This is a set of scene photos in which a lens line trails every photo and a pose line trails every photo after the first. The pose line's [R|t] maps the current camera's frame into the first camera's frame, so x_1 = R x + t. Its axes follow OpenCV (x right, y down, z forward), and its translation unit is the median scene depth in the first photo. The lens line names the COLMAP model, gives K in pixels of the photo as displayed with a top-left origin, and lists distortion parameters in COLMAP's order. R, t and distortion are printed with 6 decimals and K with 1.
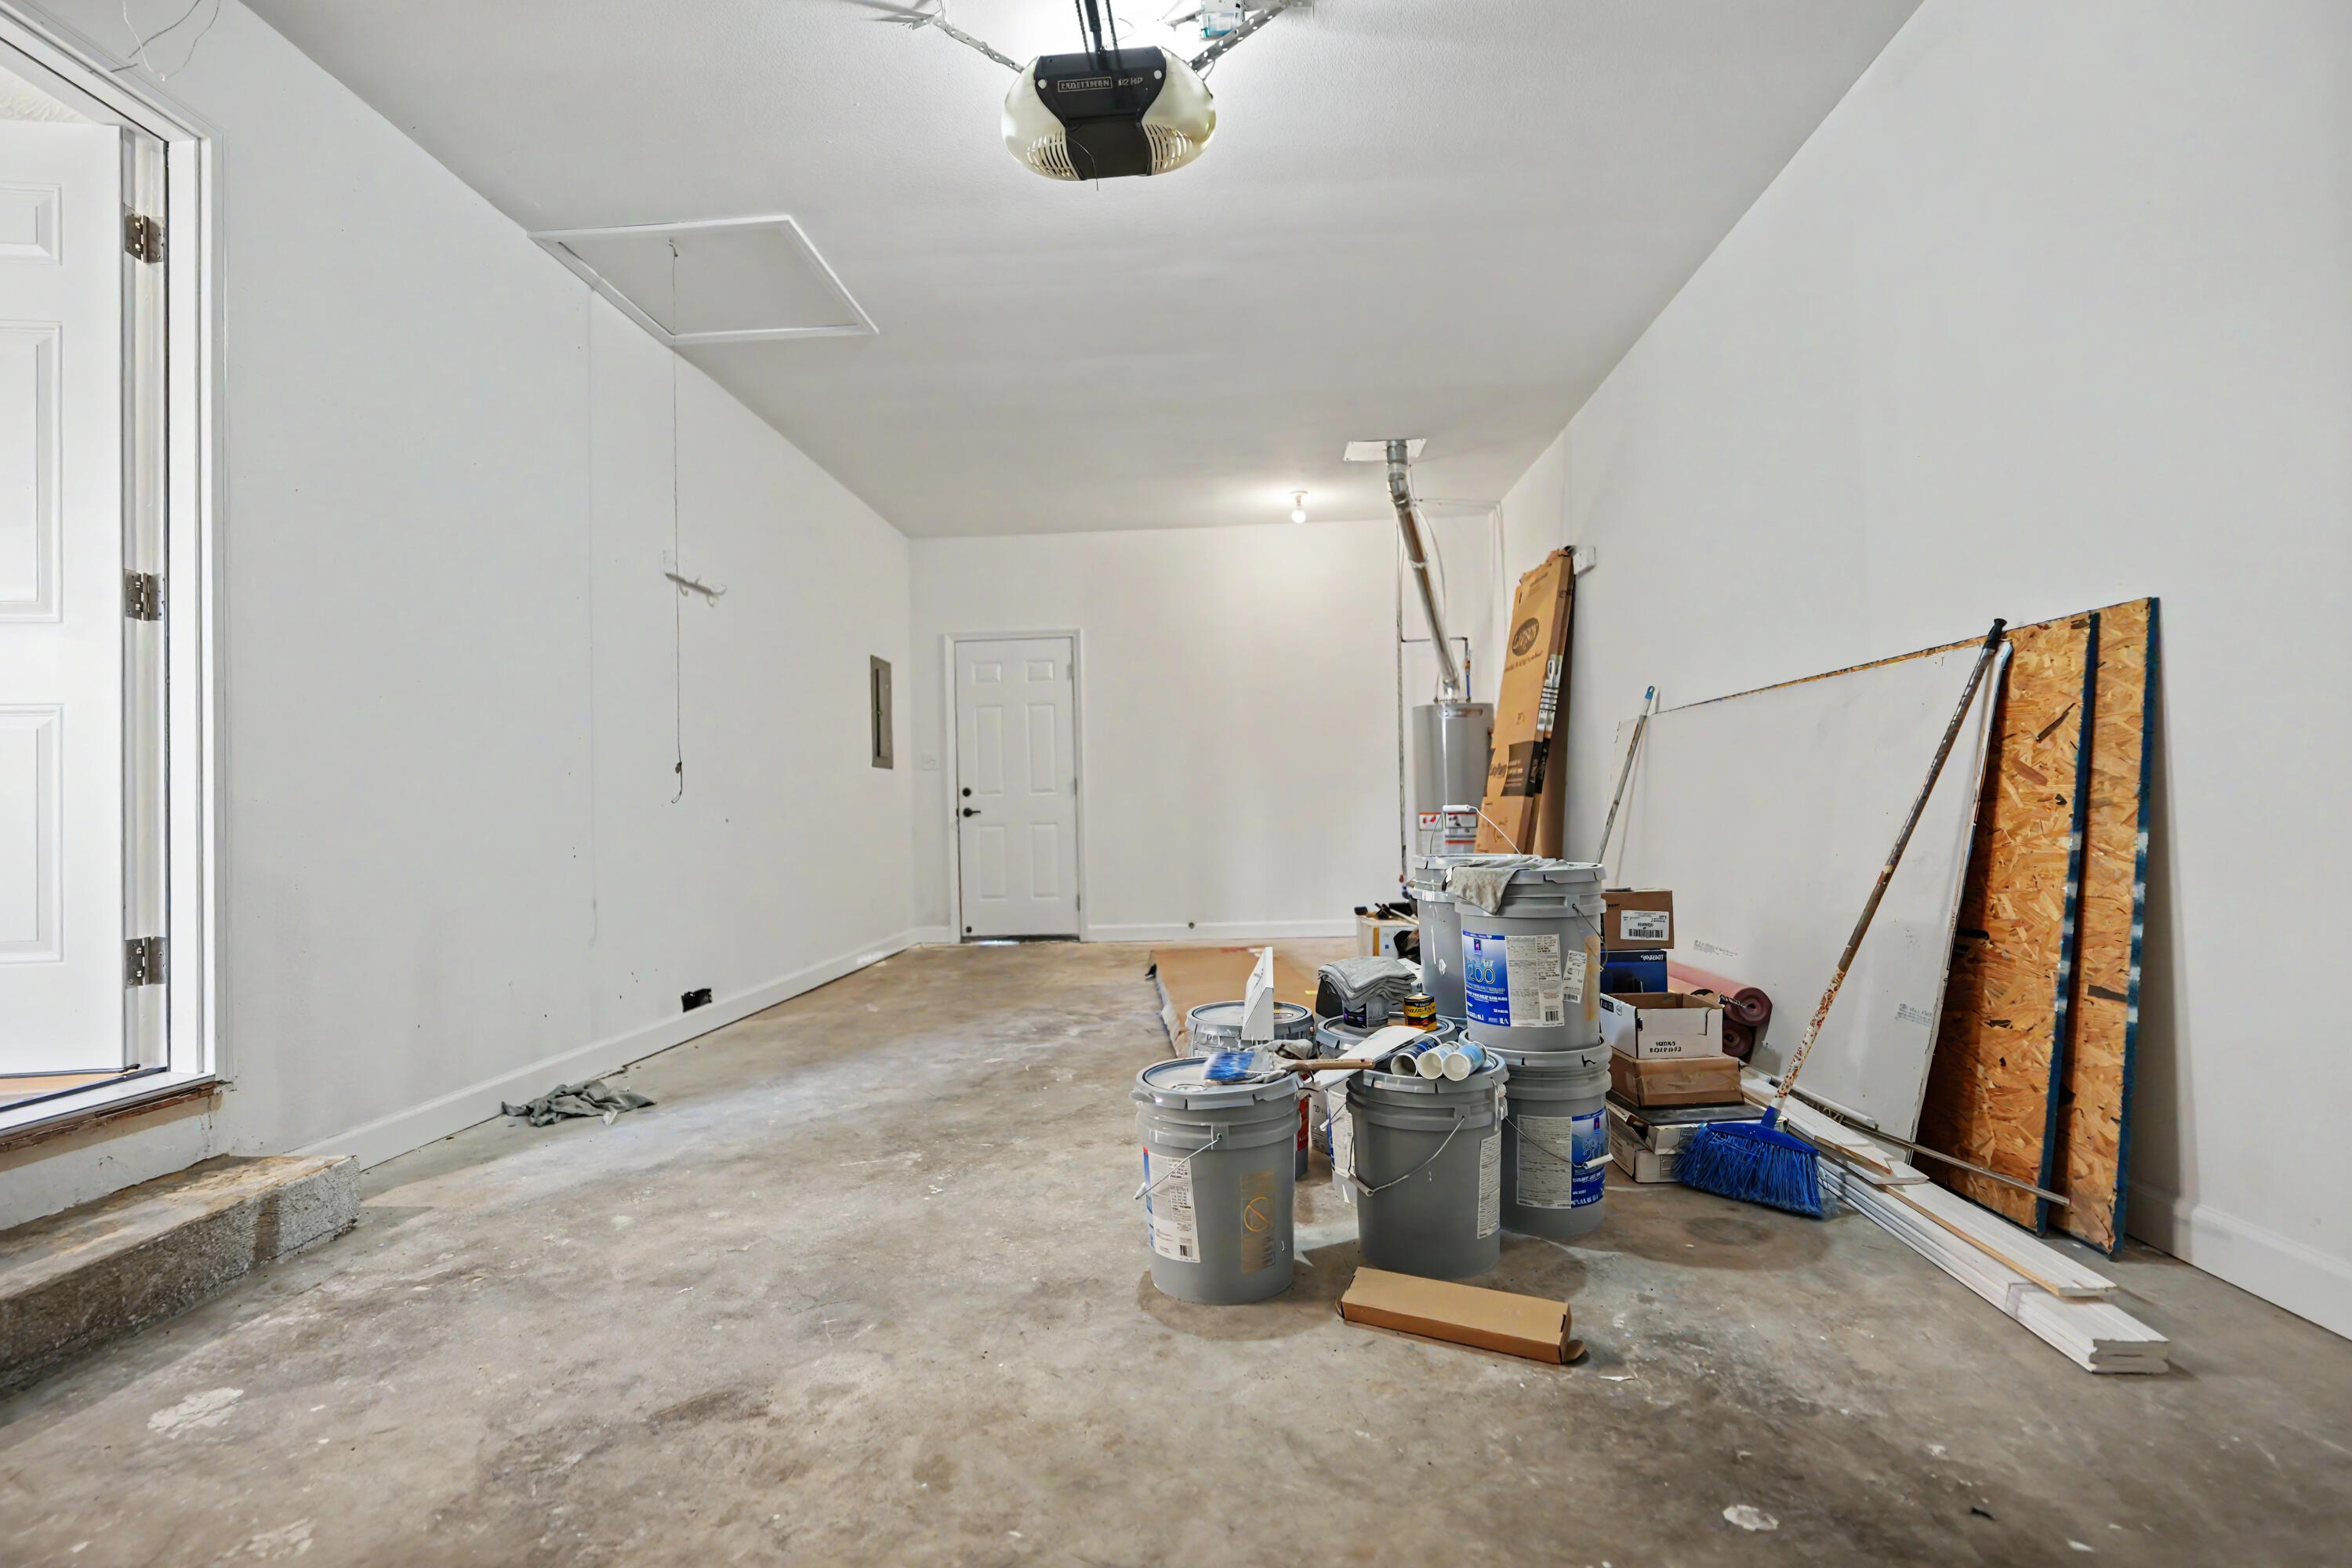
lens RADIAL K [[1104.0, 0, 1176.0], [0, 1104.0, 784.0], [0, 0, 1]] dist [-0.017533, 0.001043]
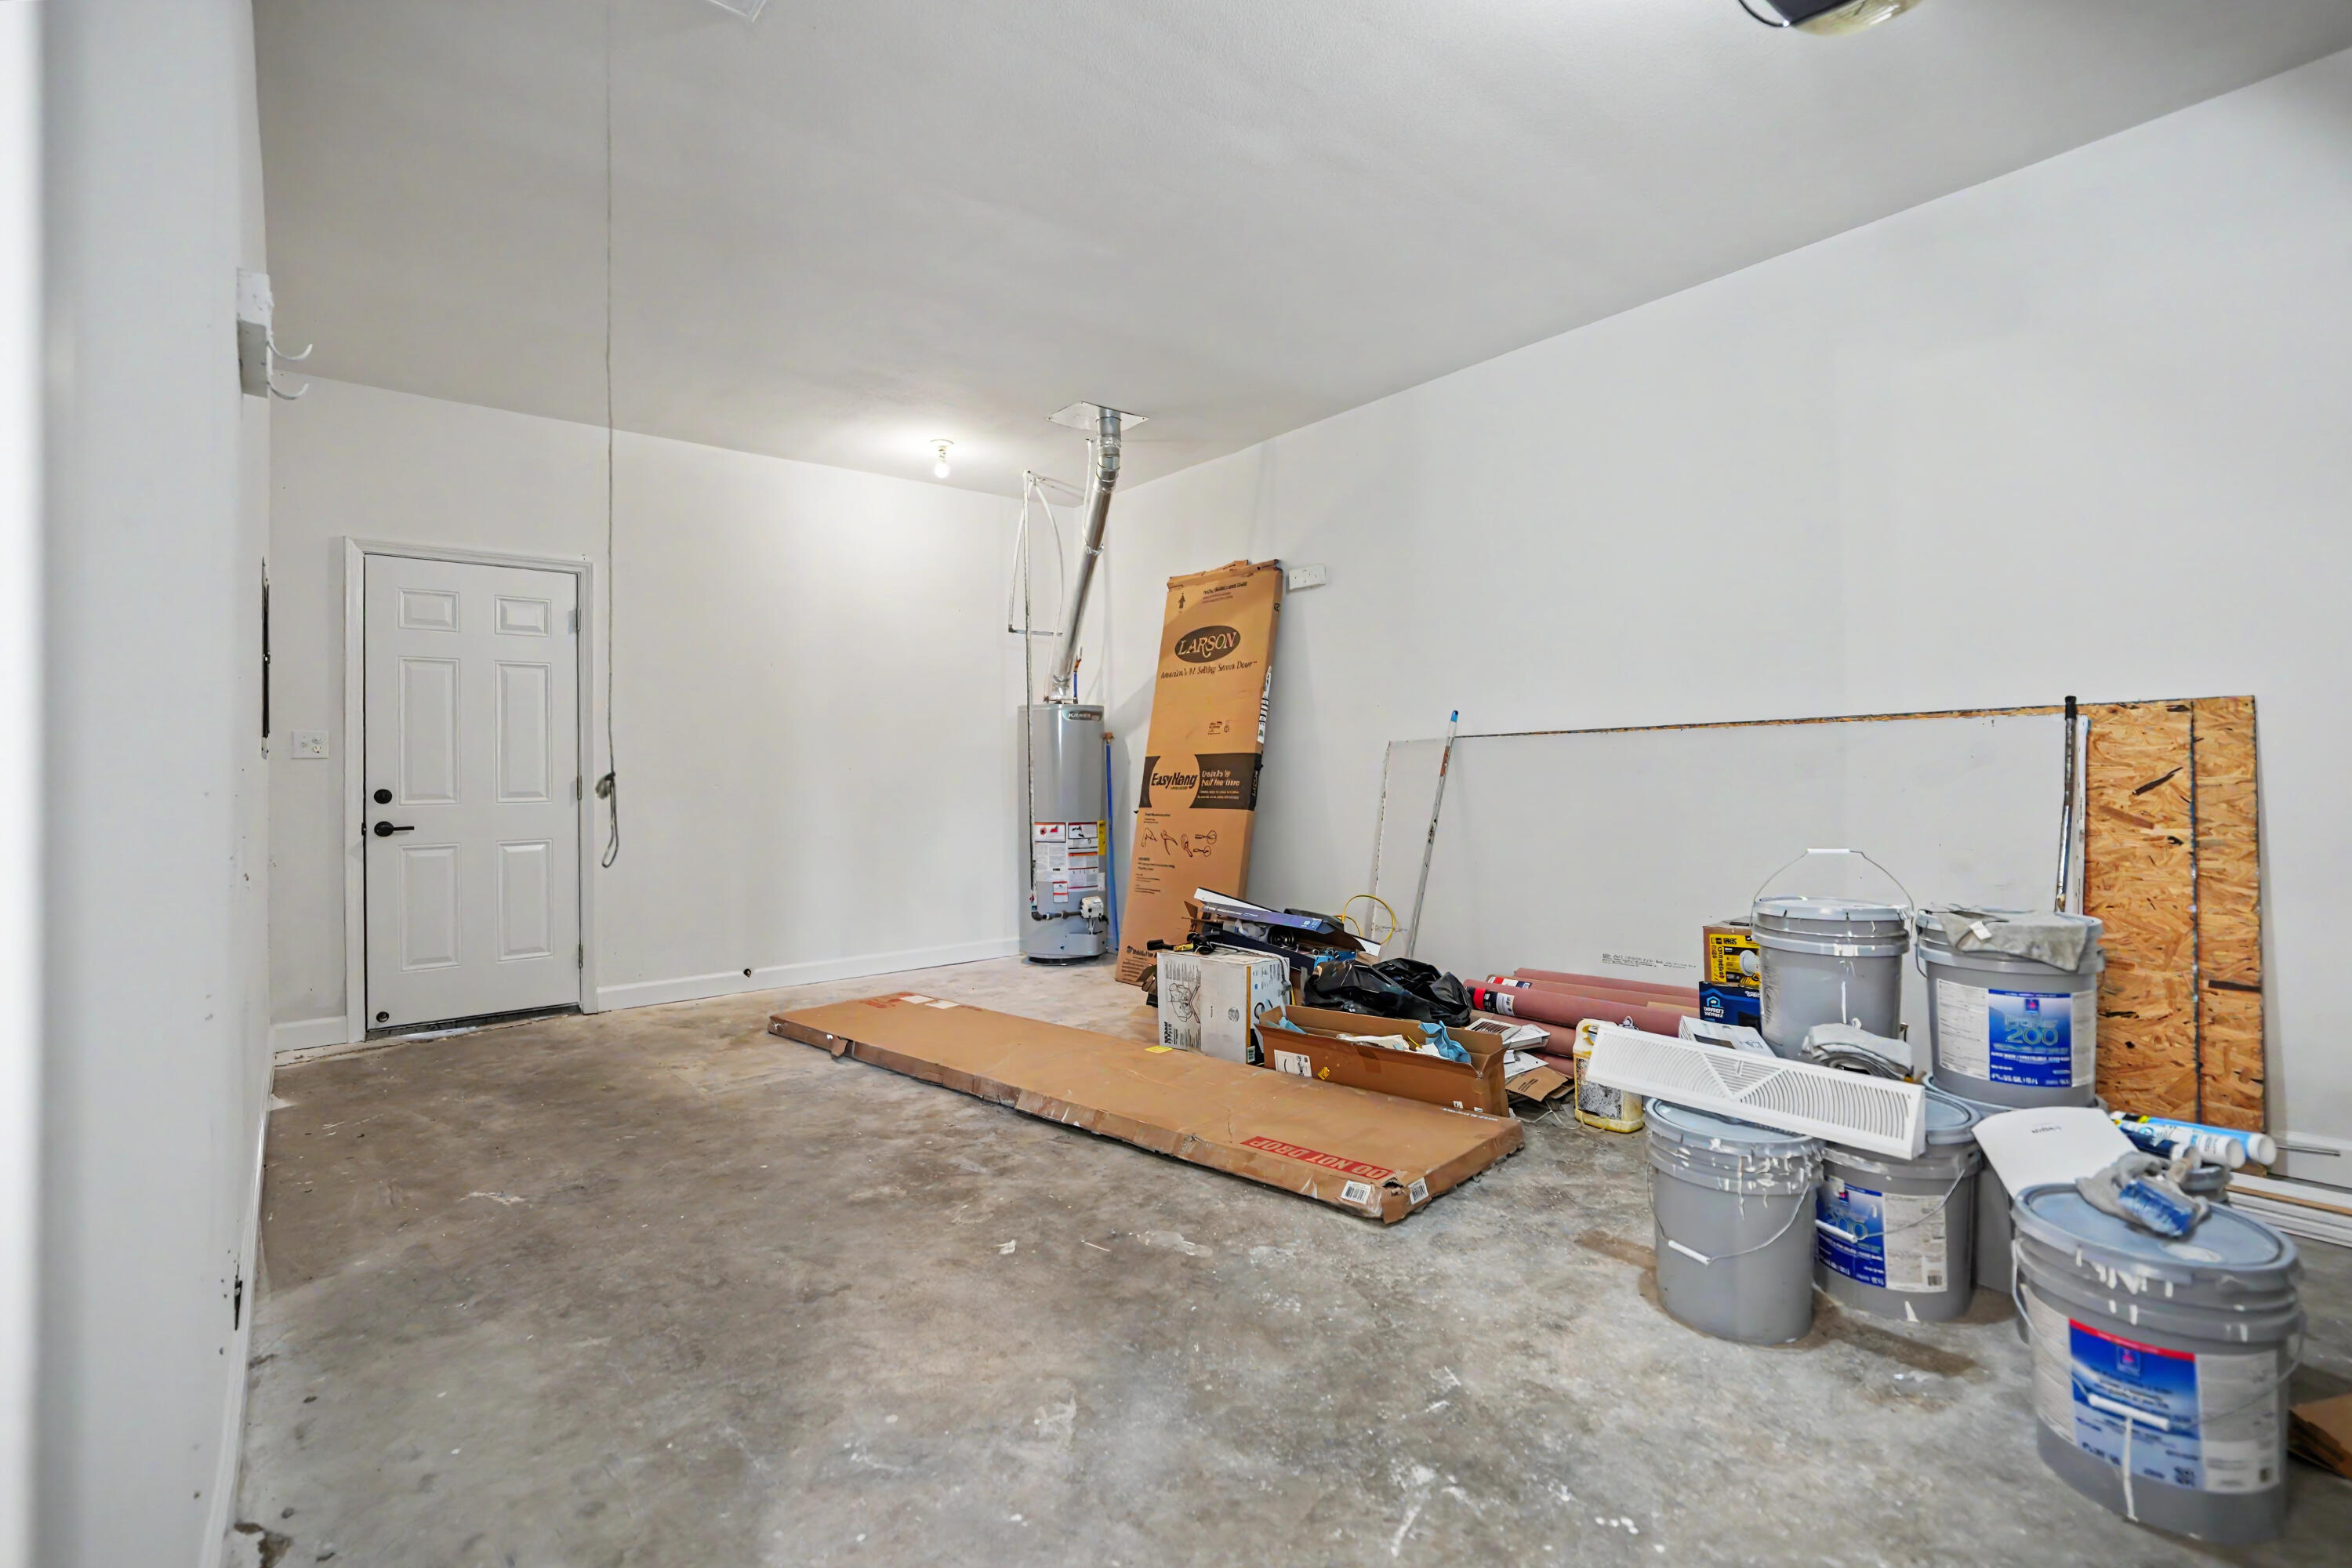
lens RADIAL K [[1071.4, 0, 1193.3], [0, 1071.4, 776.2], [0, 0, 1]] dist [-0.017863, 0.007819]
pose [[0.730226, 0.017343, 0.682986, -0.570077], [-0.018980, 0.999807, -0.005096, -0.020610], [-0.682943, -0.009242, 0.730414, 0.537264]]
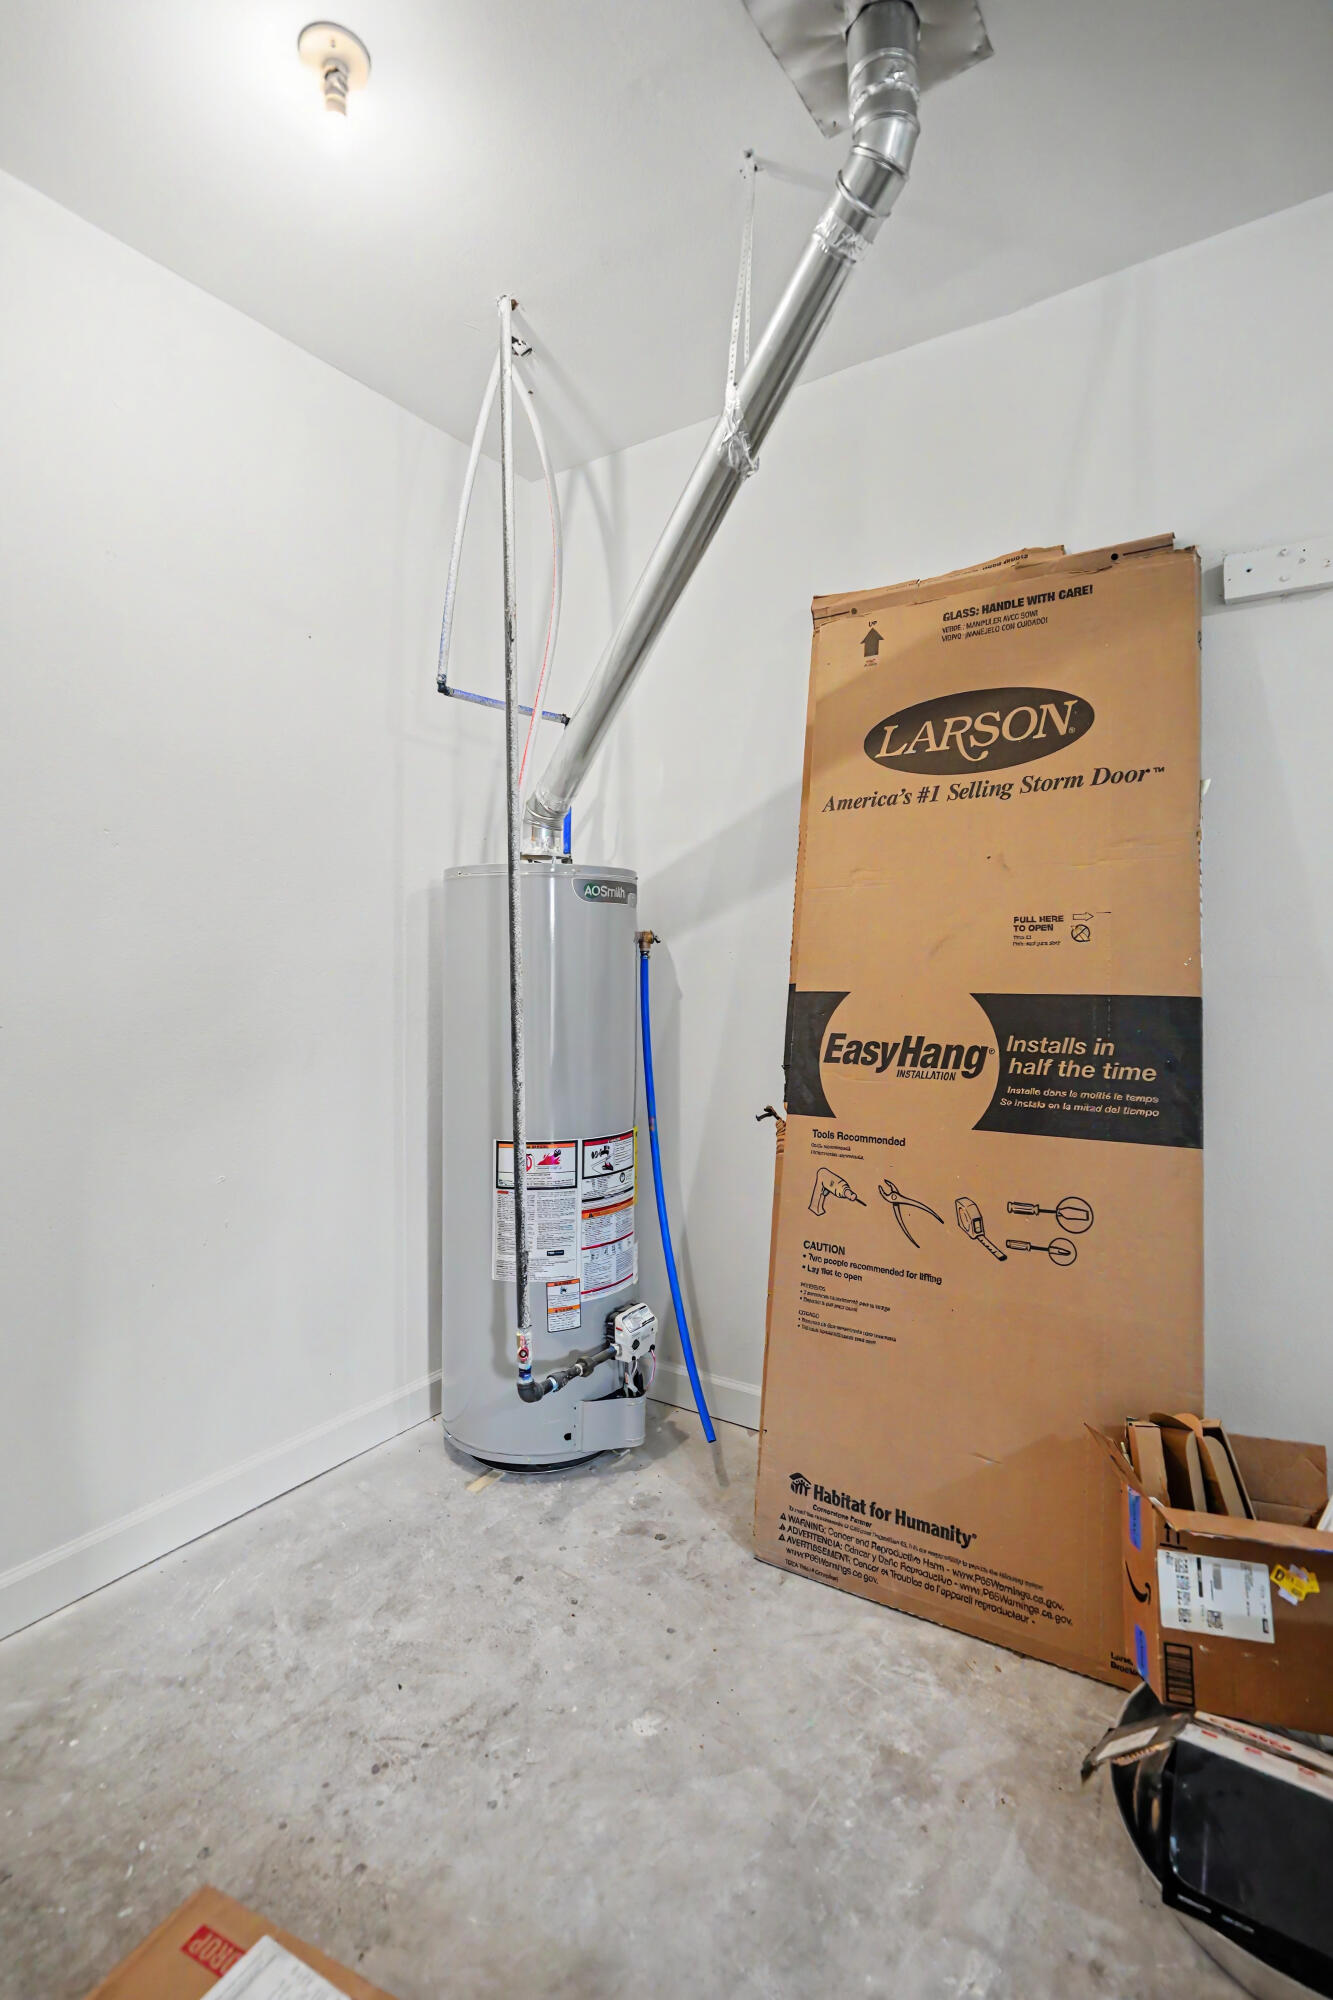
lens RADIAL K [[938.7, 0, 664.0], [0, 938.7, 926.9], [0, 0, 1]] dist [-0.017533, 0.001043]
pose [[0.505195, 0.046887, 0.861731, -0.070457], [-0.023624, 0.998900, -0.040501, -0.073408], [-0.862682, 0.000104, 0.505747, 1.566253]]
